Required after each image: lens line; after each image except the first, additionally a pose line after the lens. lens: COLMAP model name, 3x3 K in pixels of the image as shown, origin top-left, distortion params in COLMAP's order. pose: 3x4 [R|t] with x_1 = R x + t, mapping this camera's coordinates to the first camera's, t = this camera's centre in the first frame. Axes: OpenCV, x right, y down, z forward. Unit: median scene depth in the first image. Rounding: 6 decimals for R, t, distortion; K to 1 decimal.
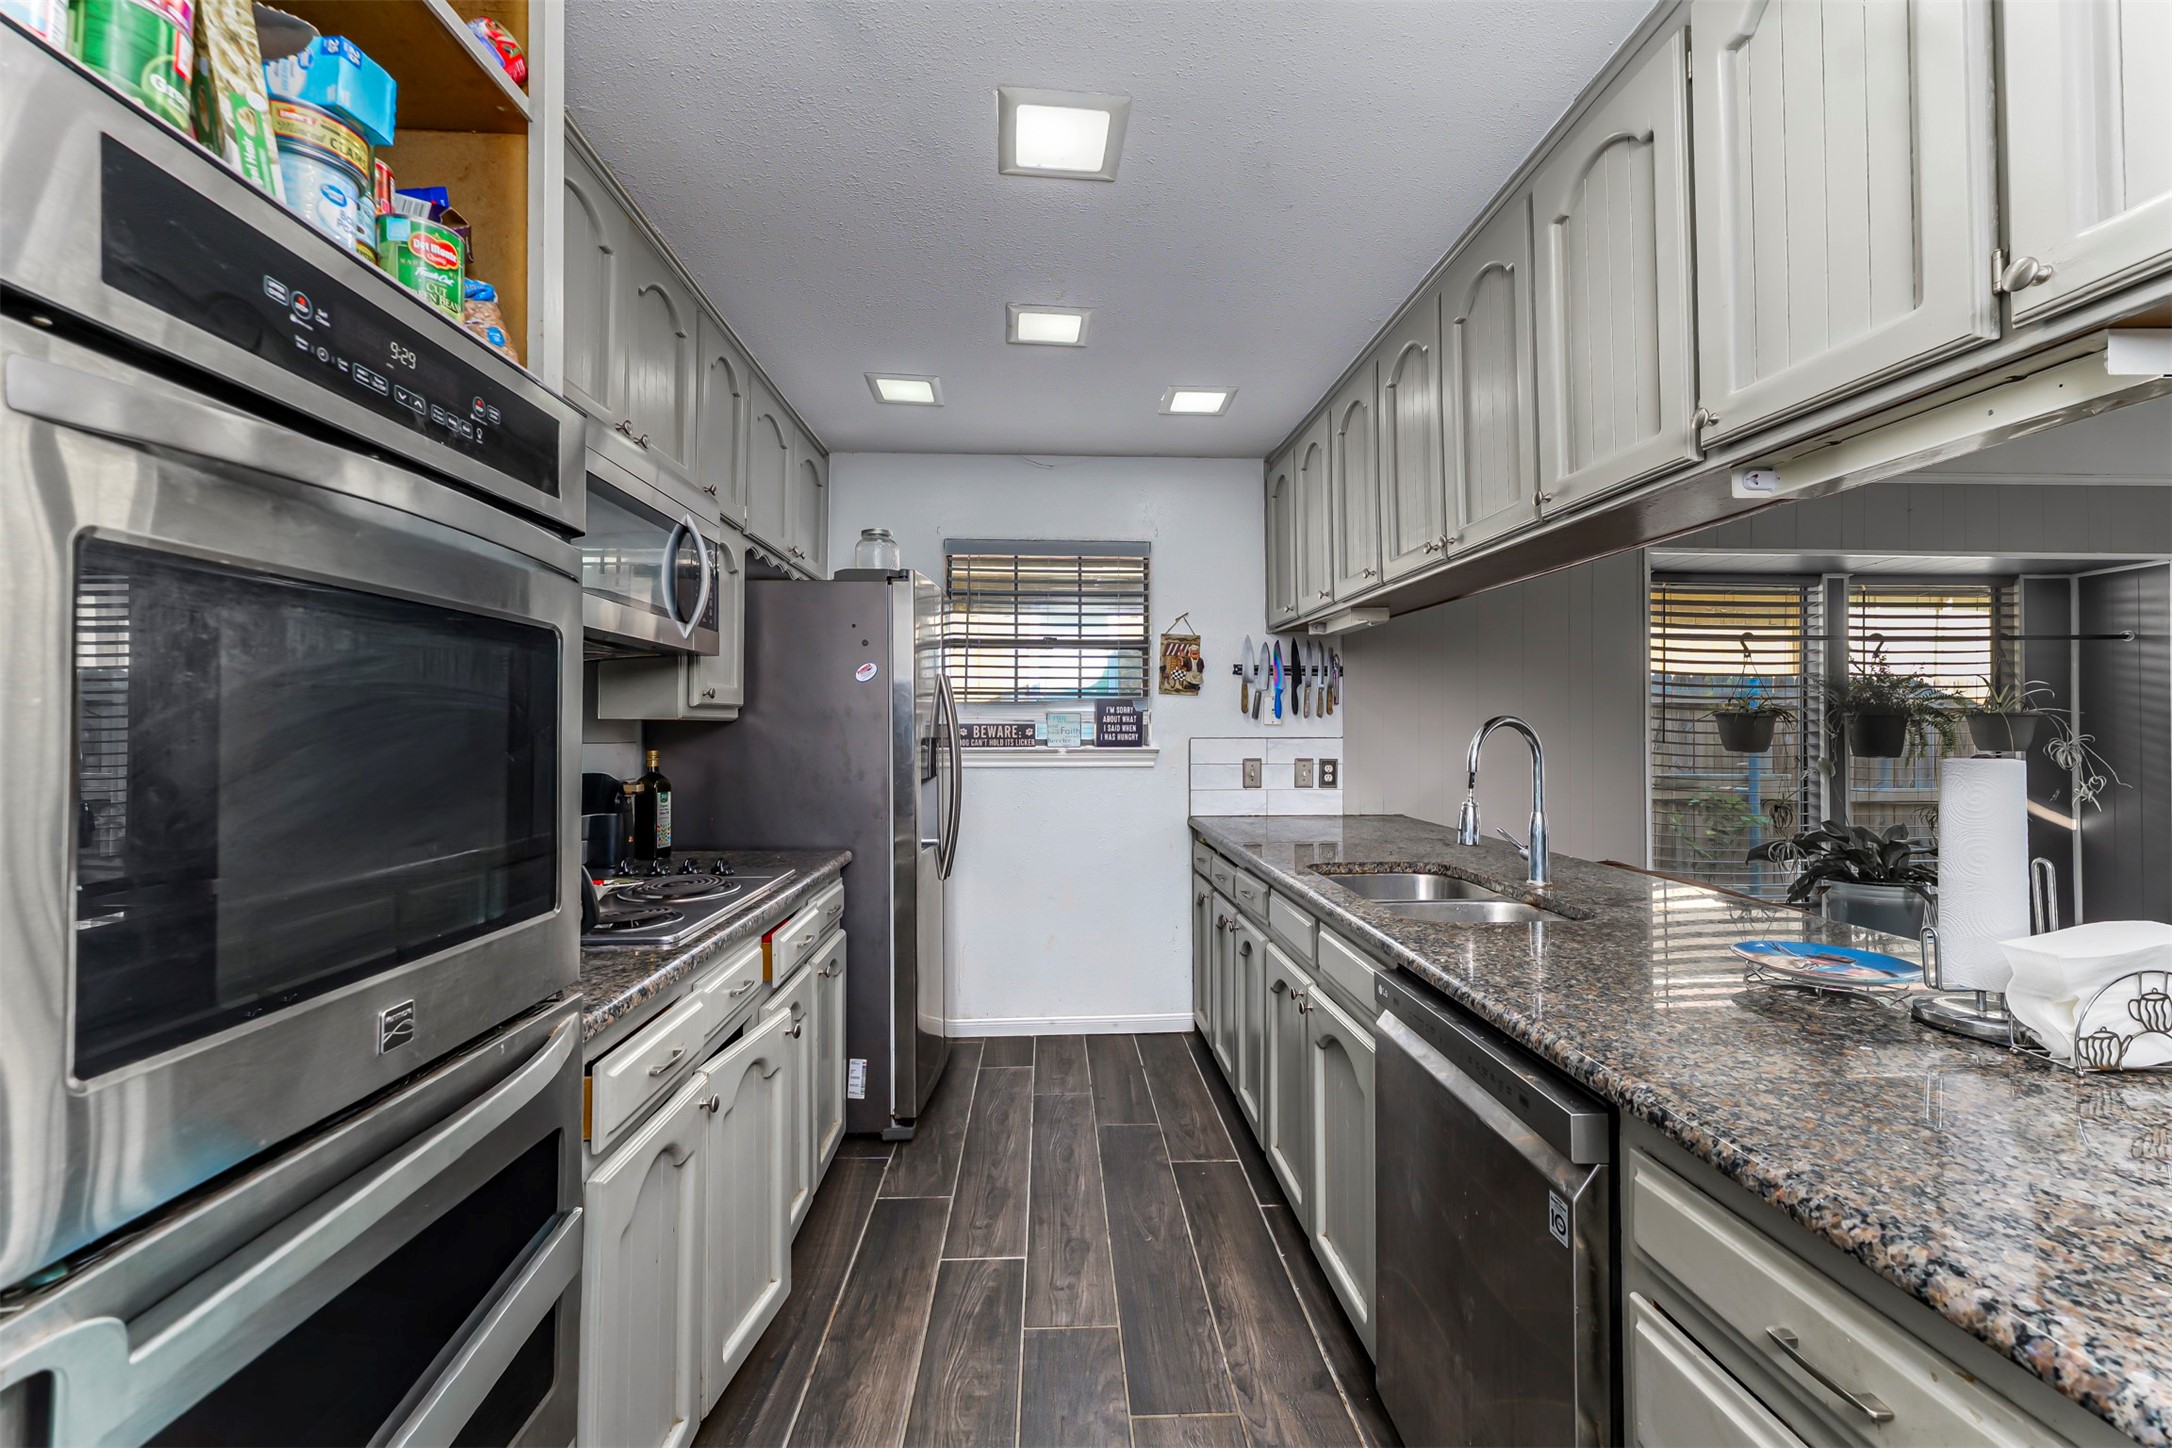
lens RADIAL K [[904.0, 0, 1112.5], [0, 904.0, 735.7], [0, 0, 1]] dist [0.001345, 0.000138]
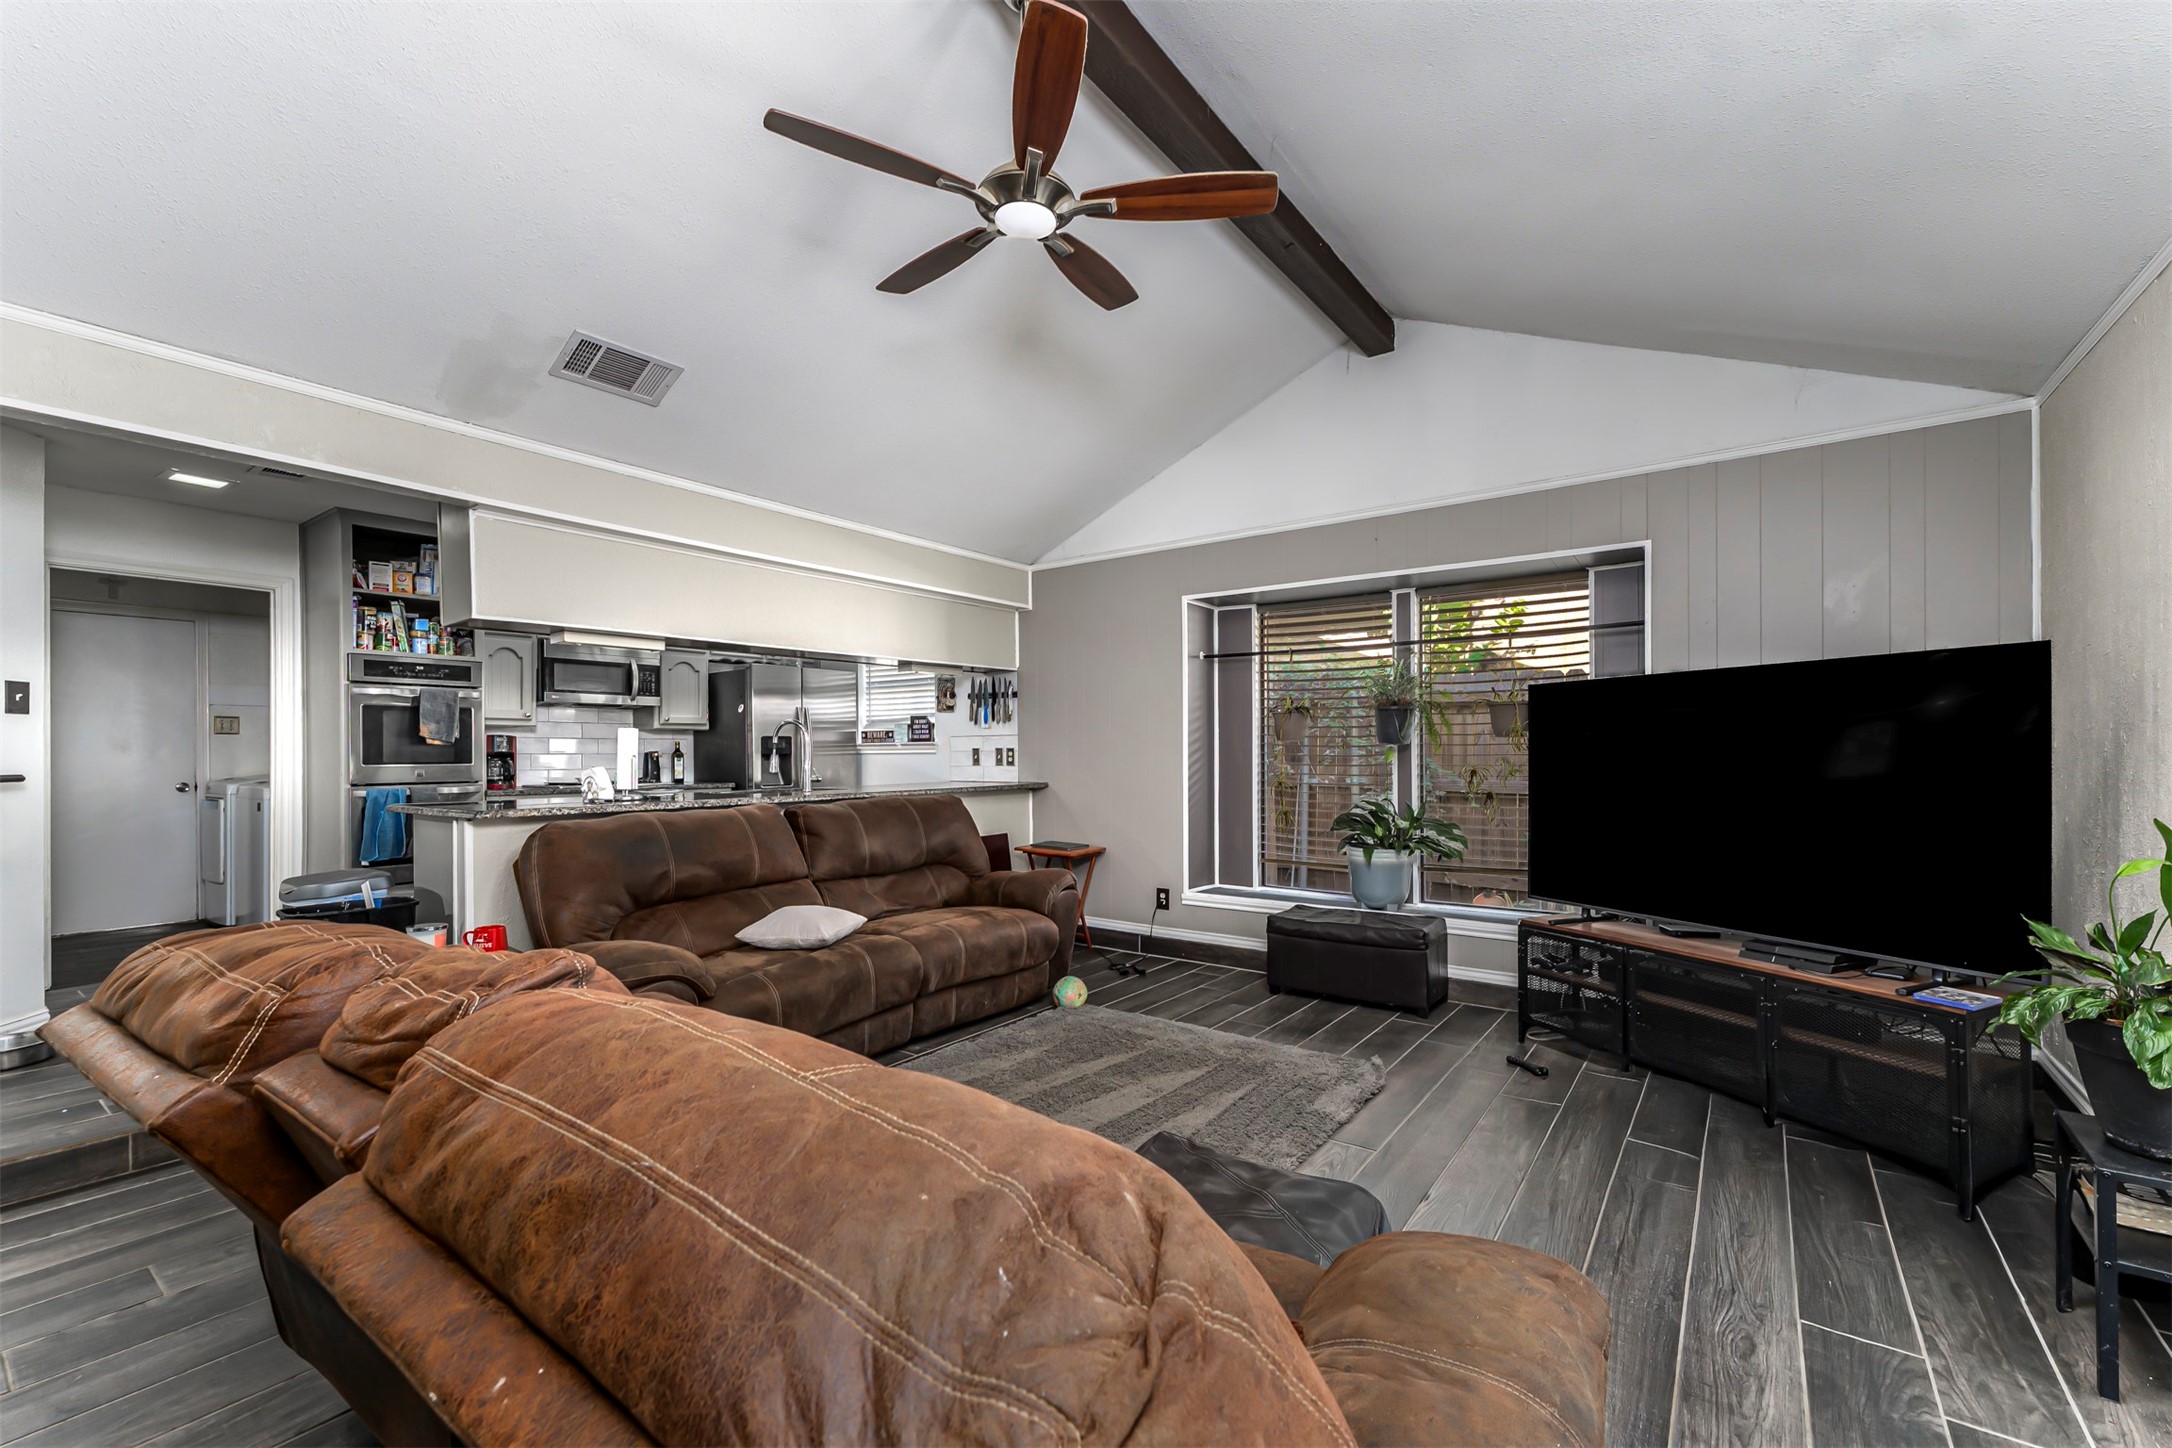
lens RADIAL K [[904.0, 0, 1112.5], [0, 904.0, 735.7], [0, 0, 1]] dist [0.001345, 0.000138]
pose [[0.788122, -0.018420, -0.615243, 1.403328], [0.008714, 0.999786, -0.018771, 0.036025], [0.615457, 0.009432, 0.788114, -0.184340]]
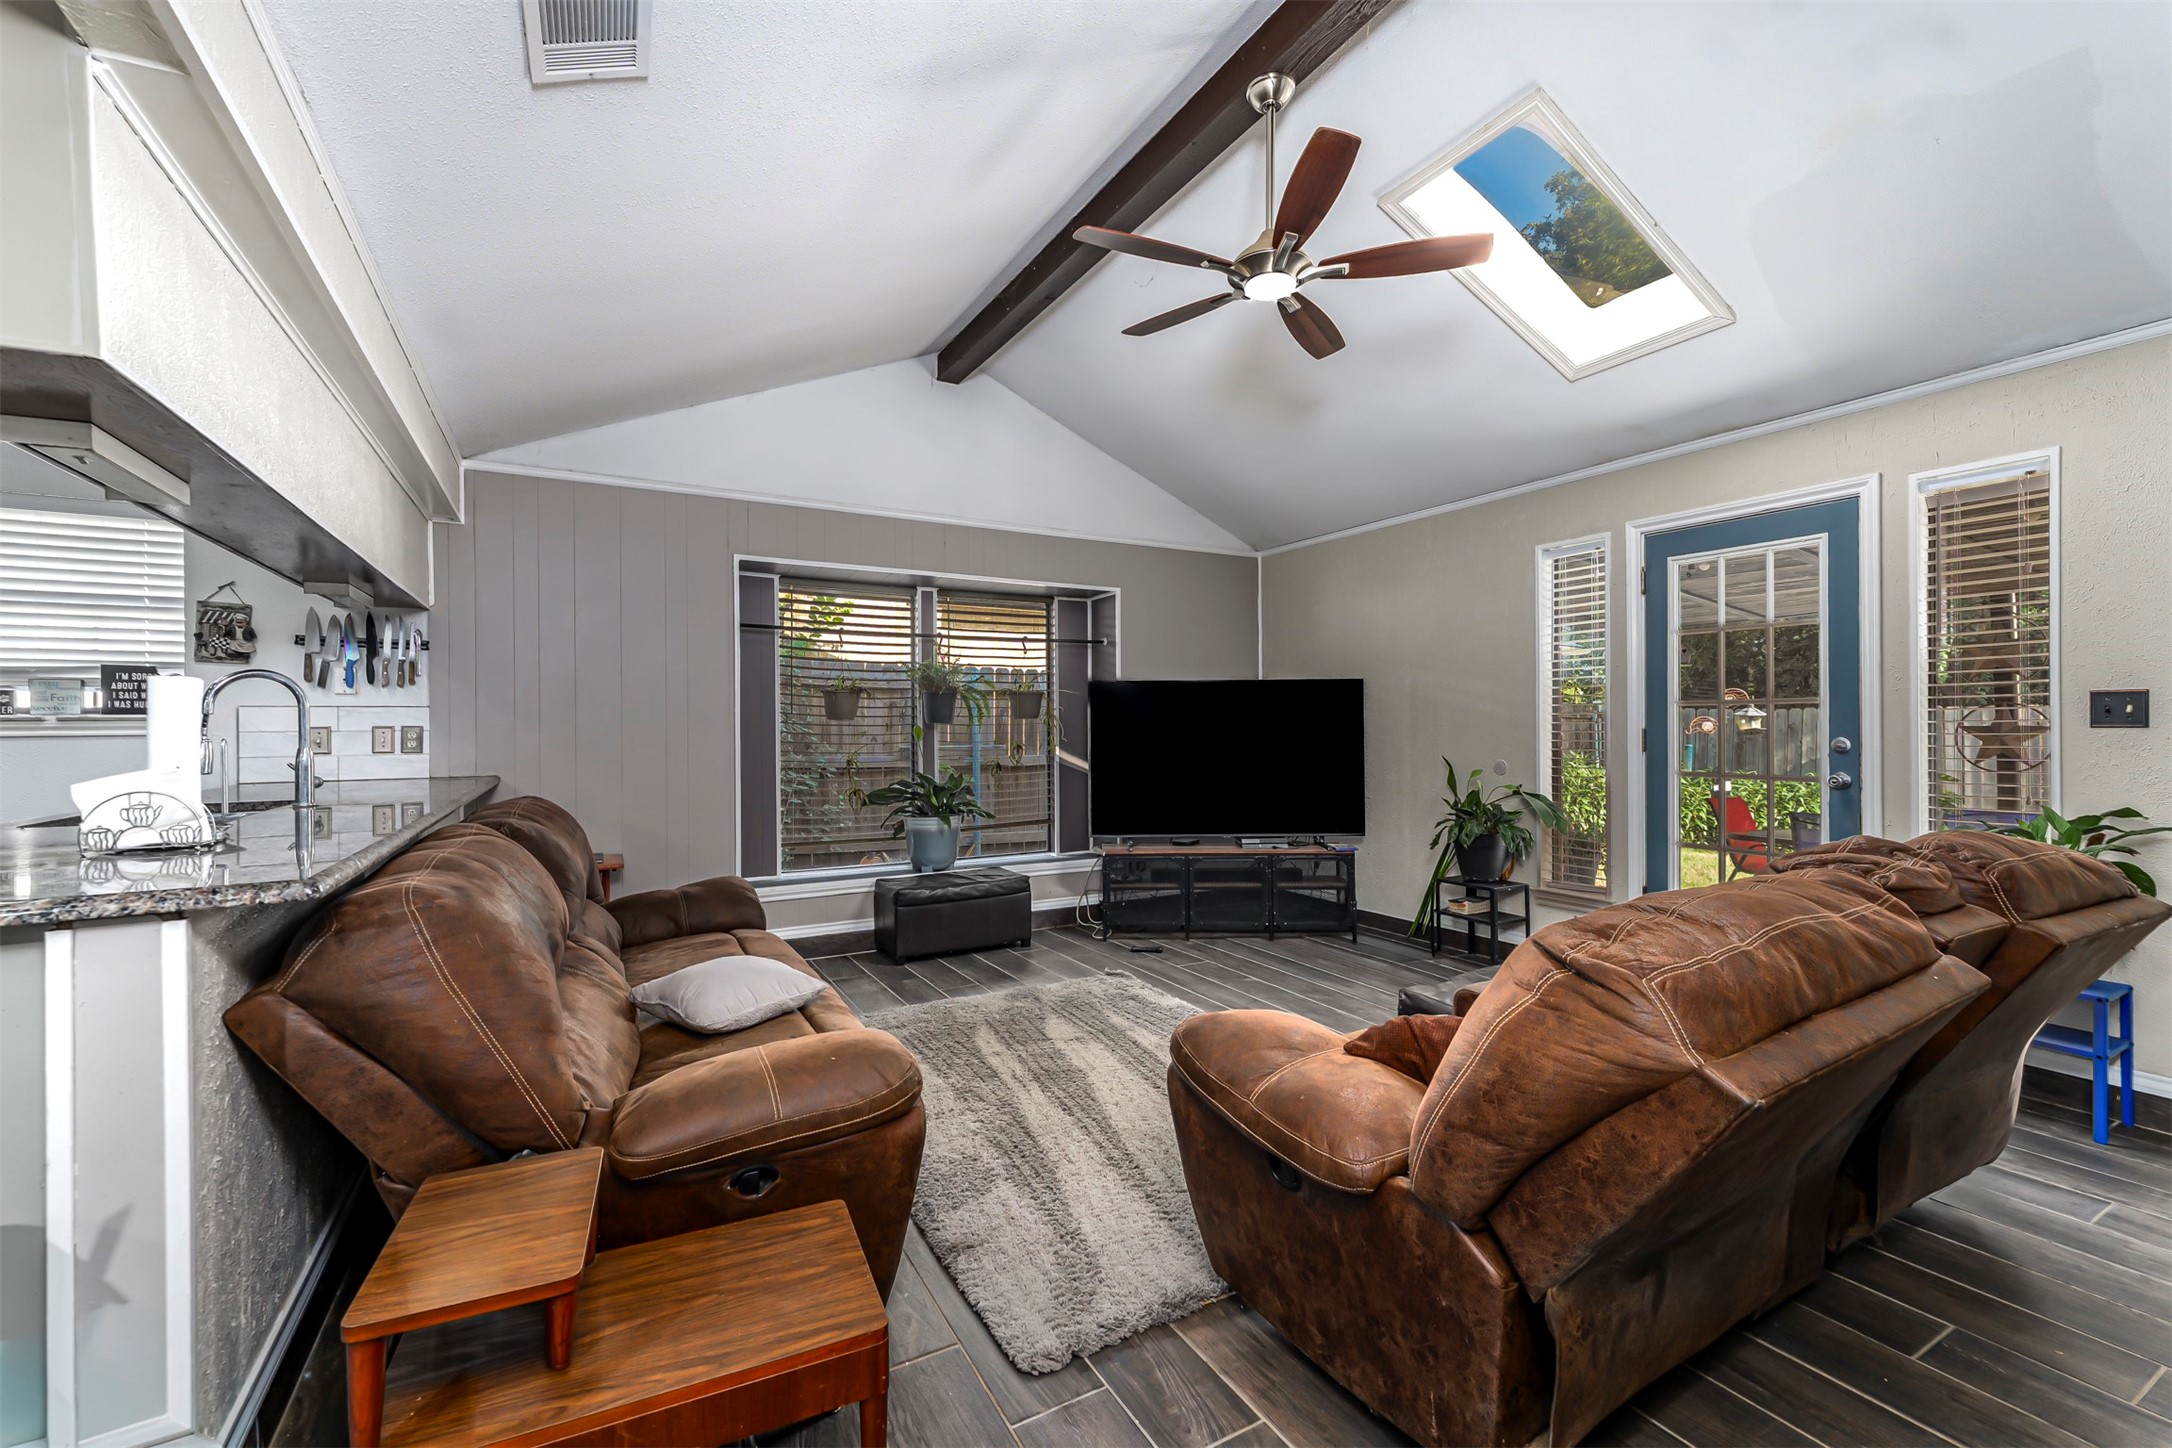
lens RADIAL K [[885.4, 0, 1086.0], [0, 885.4, 724.0], [0, 0, 1]] dist [0.002811, 0.000545]
pose [[0.889037, -0.006111, 0.457795, 0.469295], [0.011253, 0.999901, -0.008505, 0.040880], [-0.457698, 0.012713, 0.889017, -0.303879]]
